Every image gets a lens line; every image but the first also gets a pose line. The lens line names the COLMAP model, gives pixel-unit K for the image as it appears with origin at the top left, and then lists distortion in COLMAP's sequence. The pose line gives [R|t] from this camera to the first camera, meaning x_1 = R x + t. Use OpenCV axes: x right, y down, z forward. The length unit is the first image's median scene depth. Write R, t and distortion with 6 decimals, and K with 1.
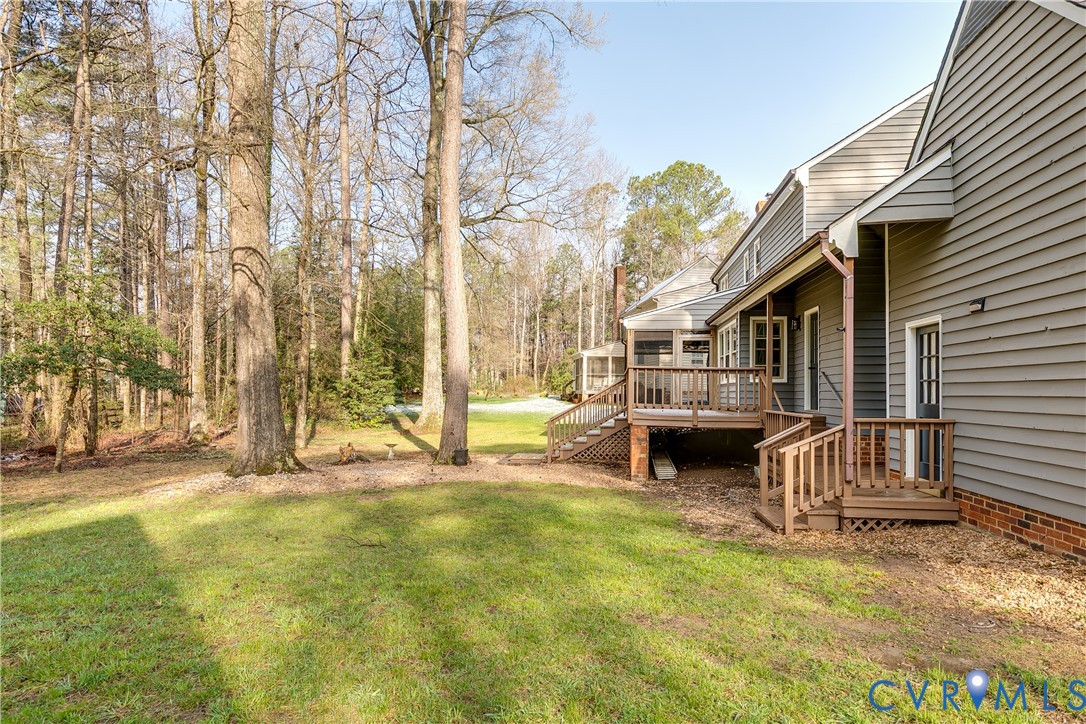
lens RADIAL K [[588.9, 0, 562.7], [0, 588.9, 382.4], [0, 0, 1]] dist [0.003656, 0.000663]
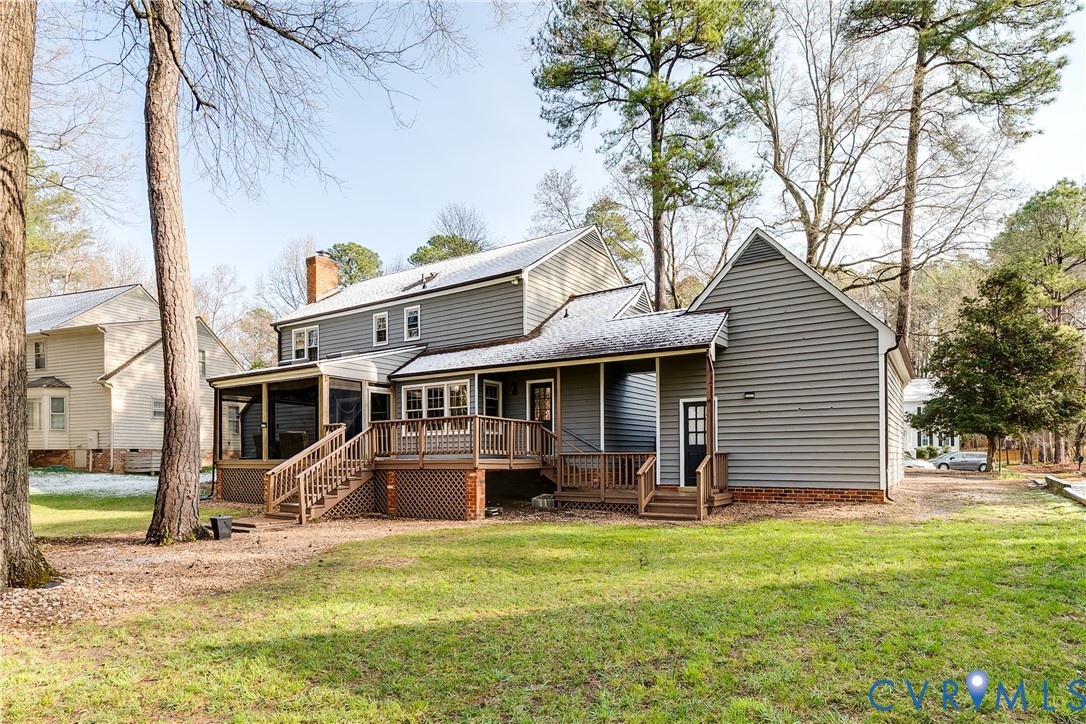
lens RADIAL K [[603.2, 0, 557.8], [0, 603.2, 454.8], [0, 0, 1]] dist [0.001359, -0.002600]
pose [[0.449564, -0.005098, 0.893234, -0.817105], [-0.005305, 0.999951, 0.008377, 0.035485], [-0.893232, -0.008505, 0.449515, 0.361543]]
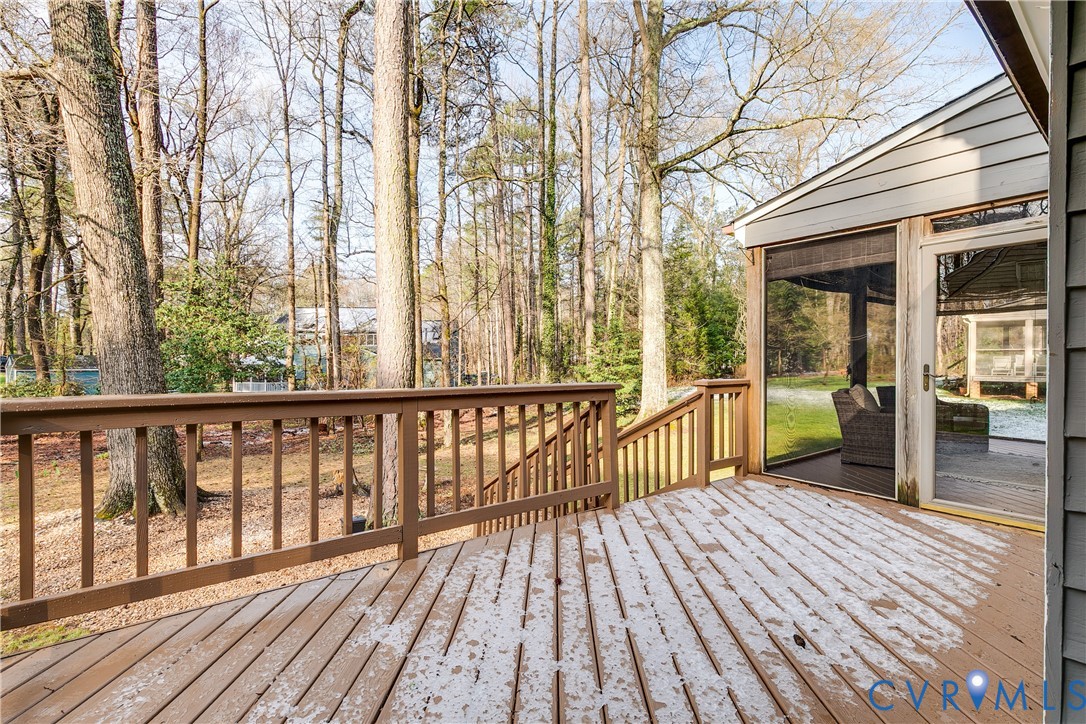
lens RADIAL K [[492.6, 0, 542.5], [0, 492.6, 363.0], [0, 0, 1]] dist [0.000622, 0.000061]
pose [[0.694386, -0.006106, -0.719576, 0.345471], [0.016995, 0.999824, 0.007916, -0.035399], [0.719402, -0.017726, 0.694368, 1.015022]]
